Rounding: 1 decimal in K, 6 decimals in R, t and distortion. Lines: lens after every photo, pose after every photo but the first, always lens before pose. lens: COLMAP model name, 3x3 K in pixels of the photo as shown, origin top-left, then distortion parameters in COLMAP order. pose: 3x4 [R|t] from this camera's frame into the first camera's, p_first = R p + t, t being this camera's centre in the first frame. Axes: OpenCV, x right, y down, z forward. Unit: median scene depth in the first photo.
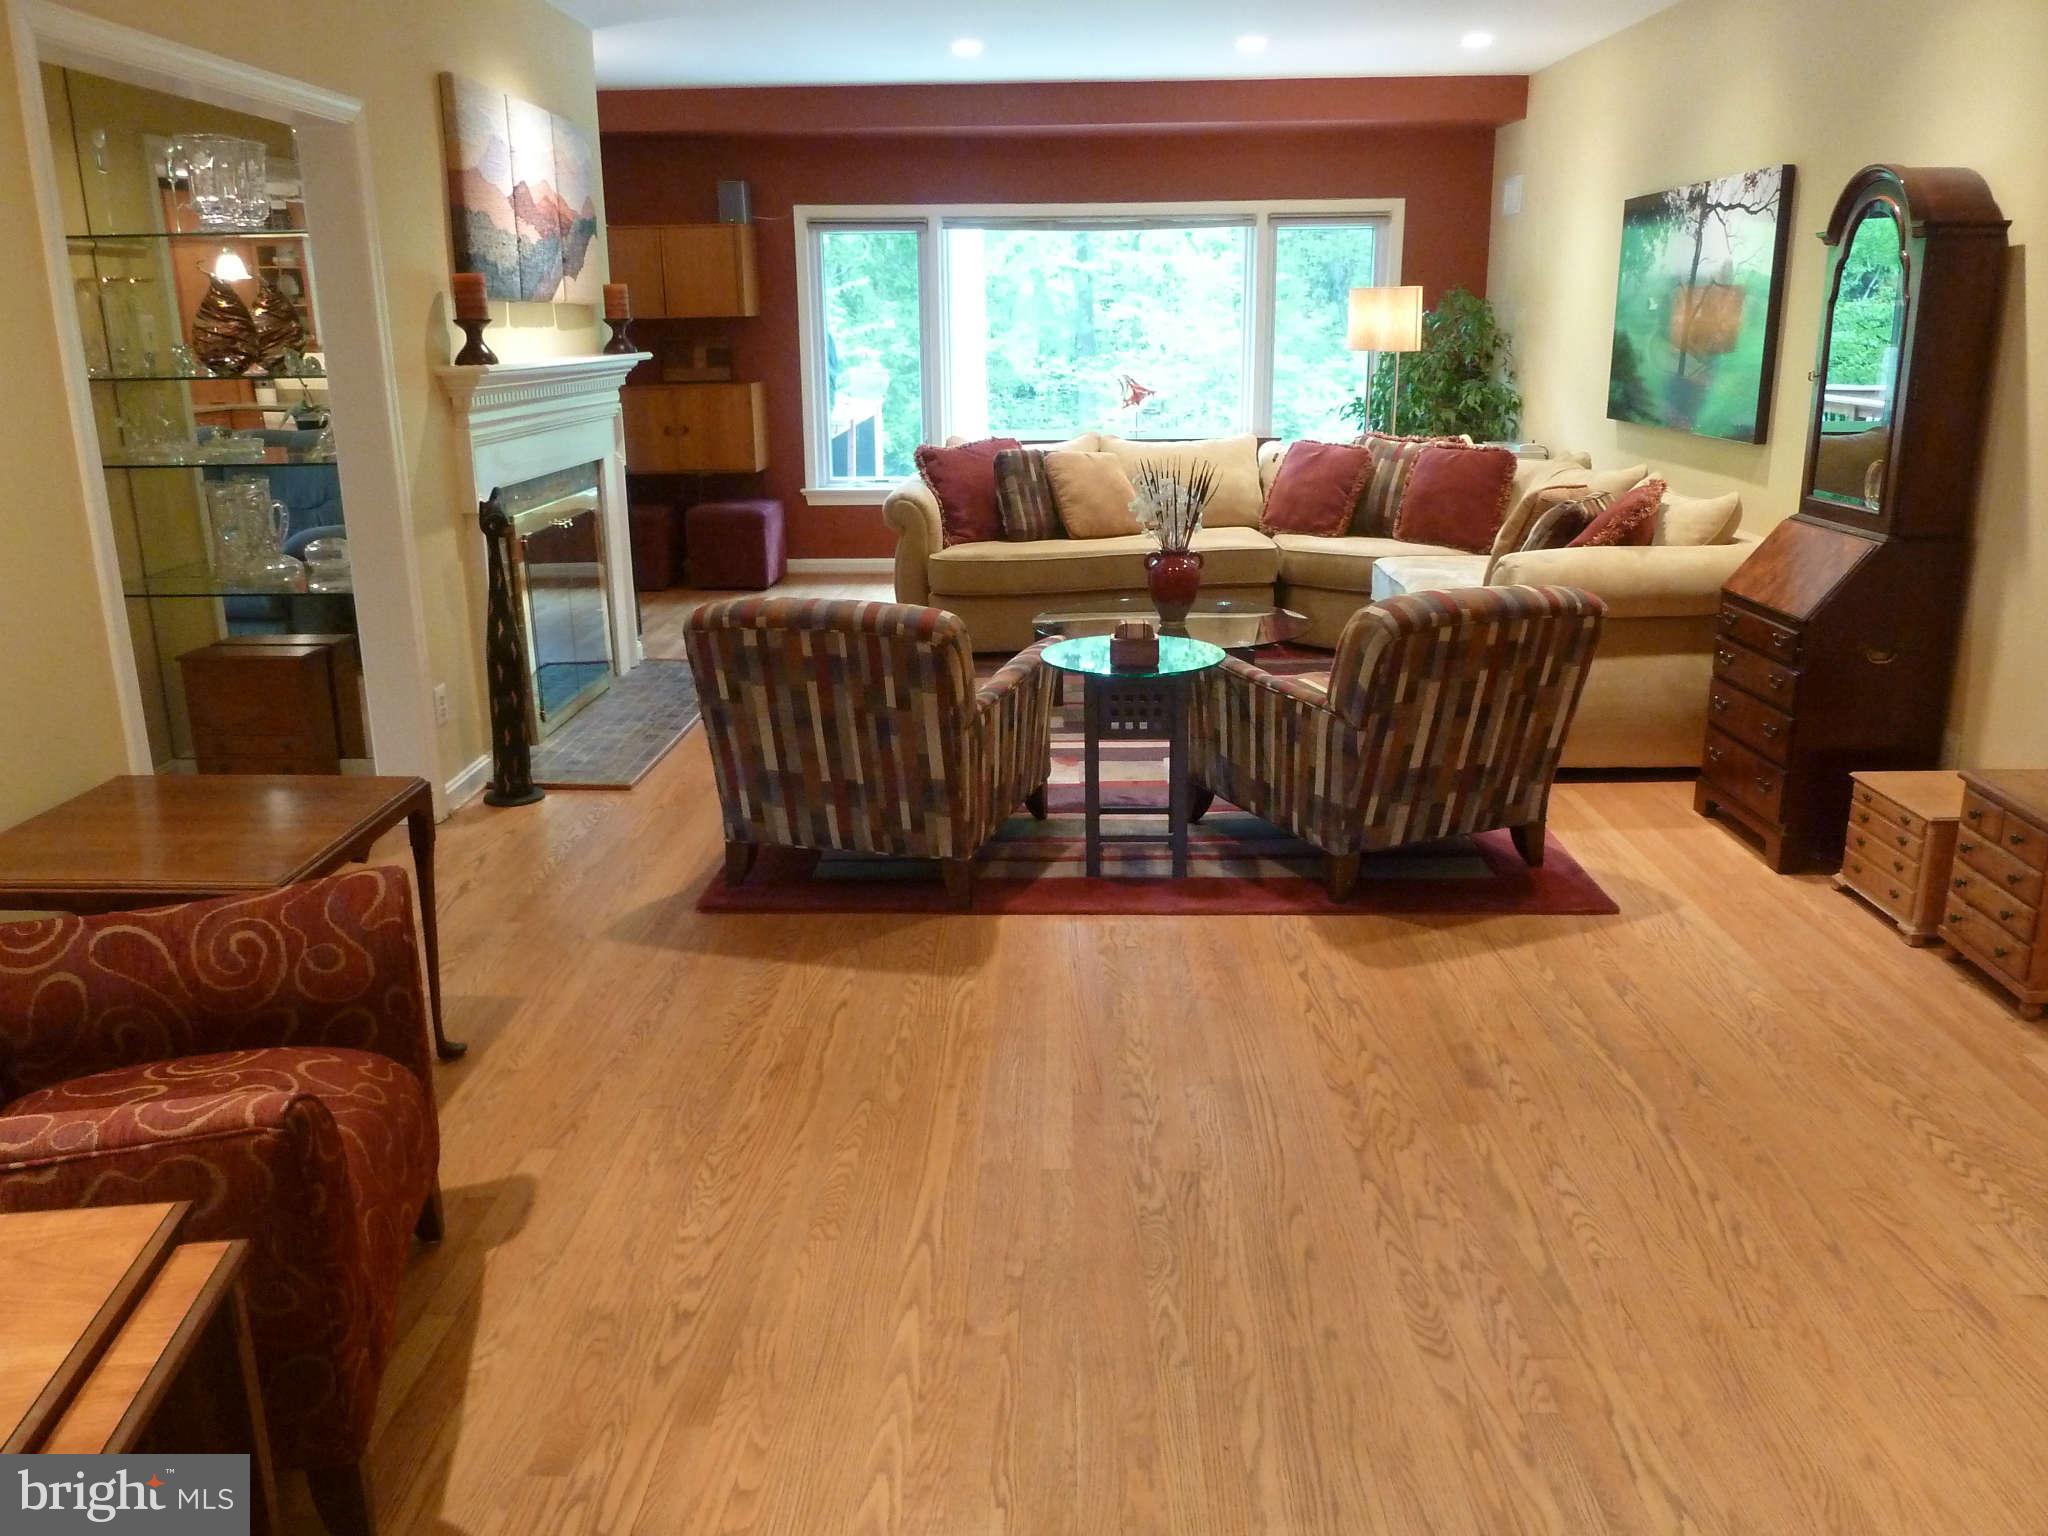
lens RADIAL K [[1521.1, 0, 1029.8], [0, 1521.1, 758.1], [0, 0, 1]] dist [-0.036486, -0.001949]
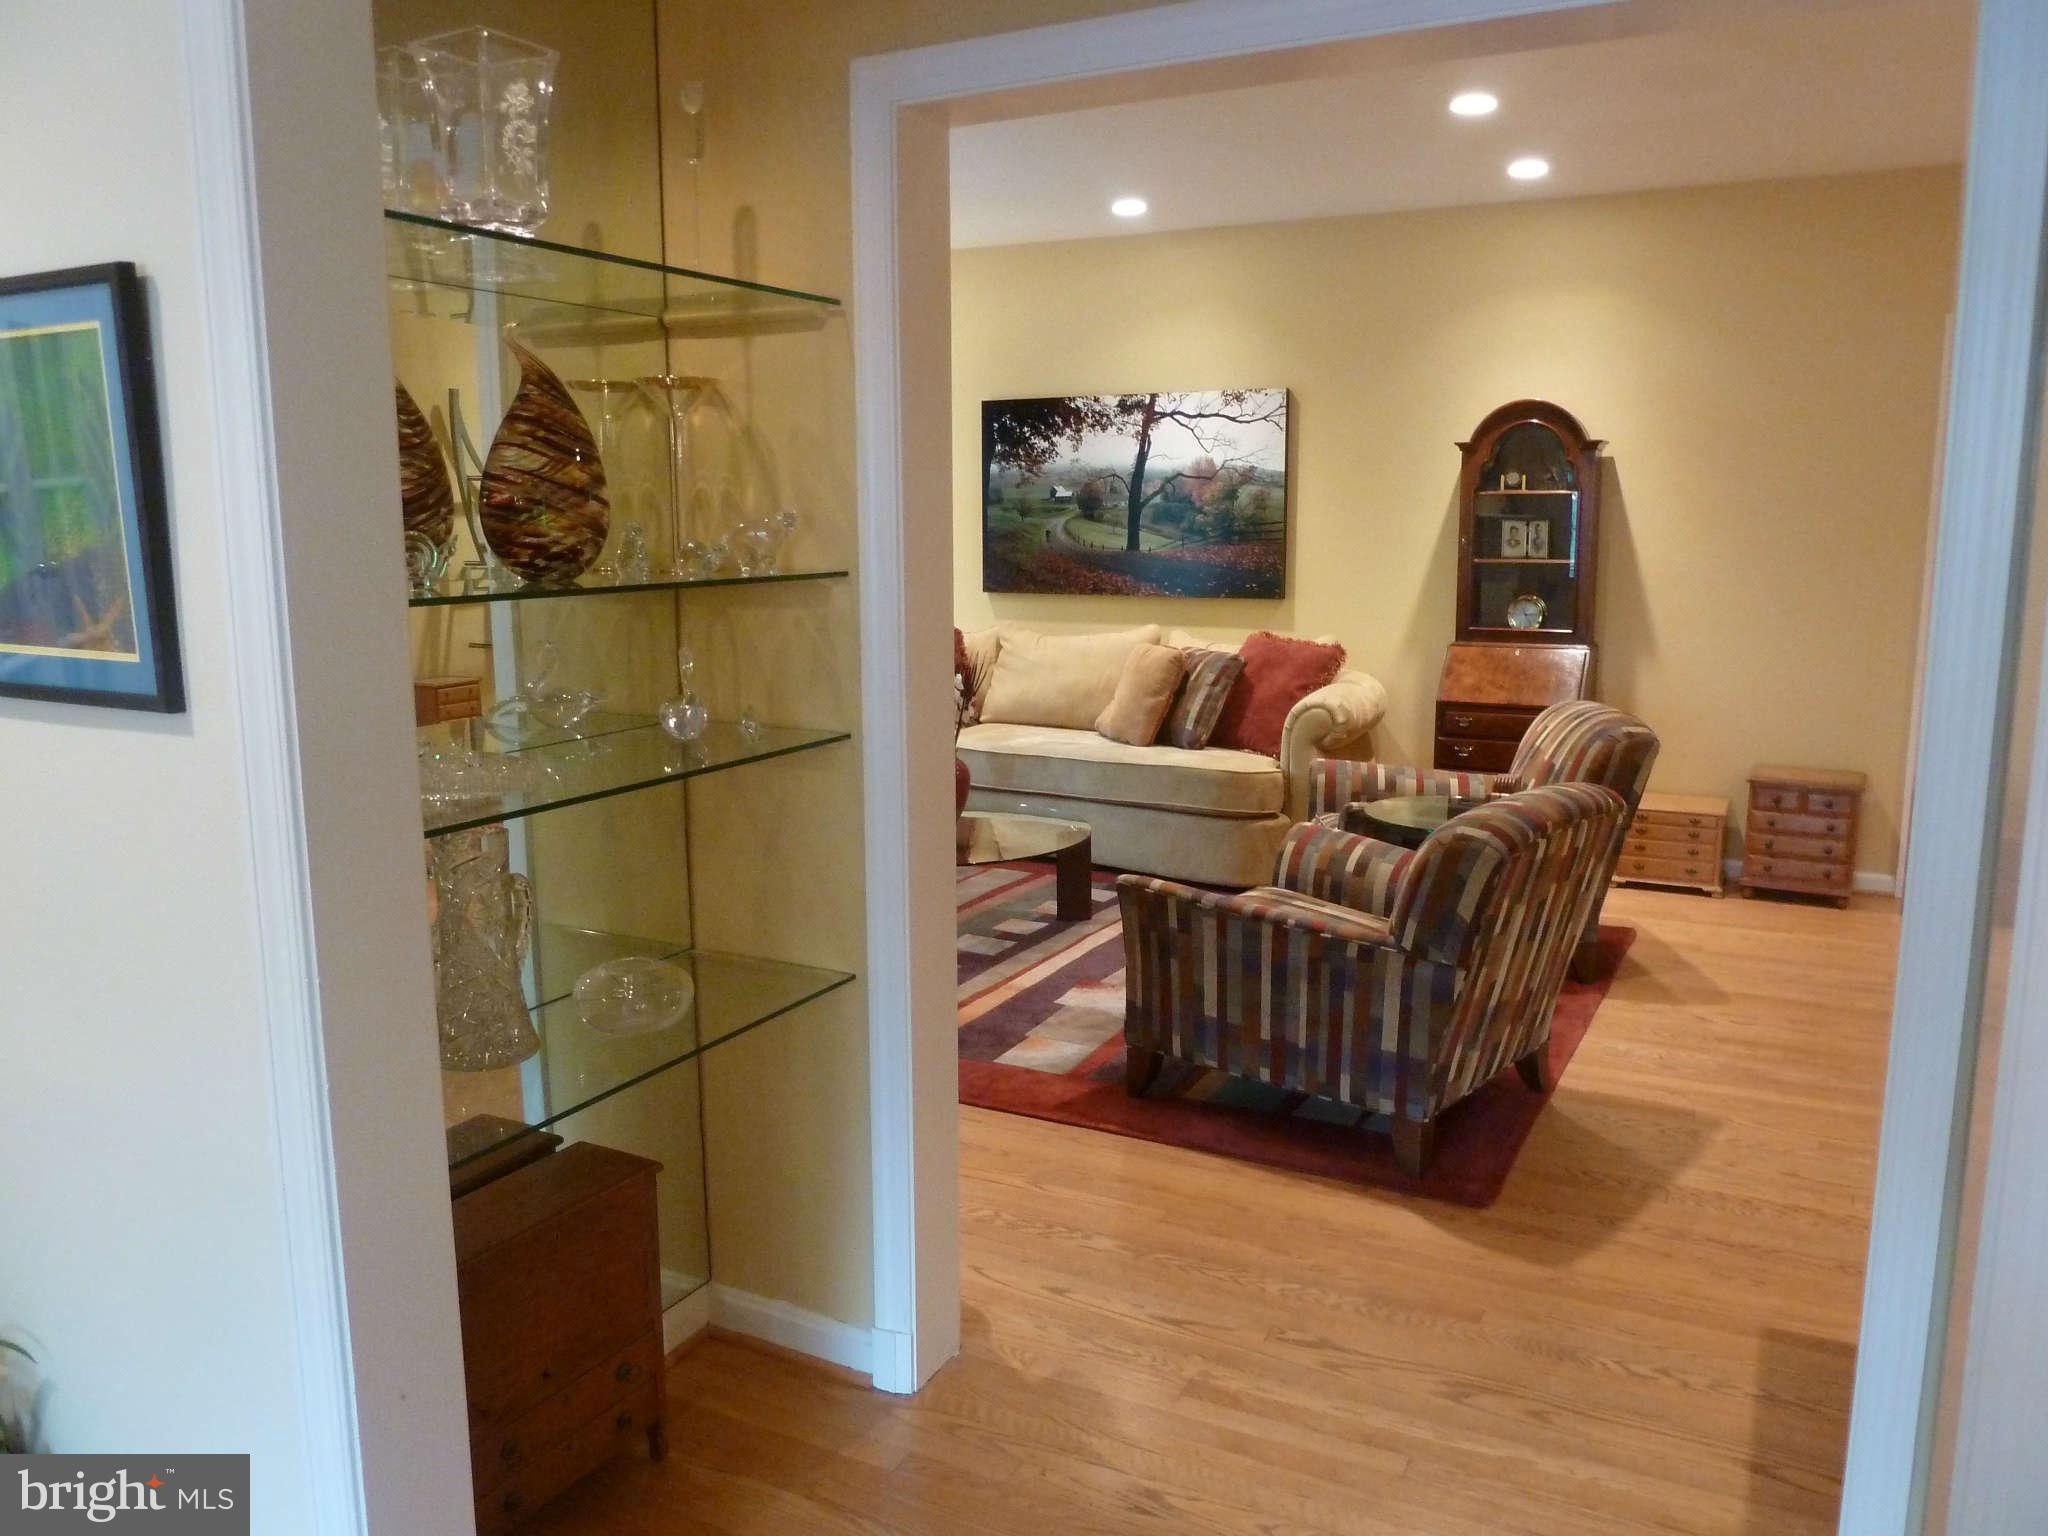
lens RADIAL K [[1521.1, 0, 1029.9], [0, 1521.1, 773.0], [0, 0, 1]] dist [-0.036486, -0.001949]
pose [[0.438119, -0.136891, 0.888433, -0.965342], [0.242442, 0.969706, 0.029857, -0.195017], [-0.865606, 0.202313, 0.458035, 0.777729]]
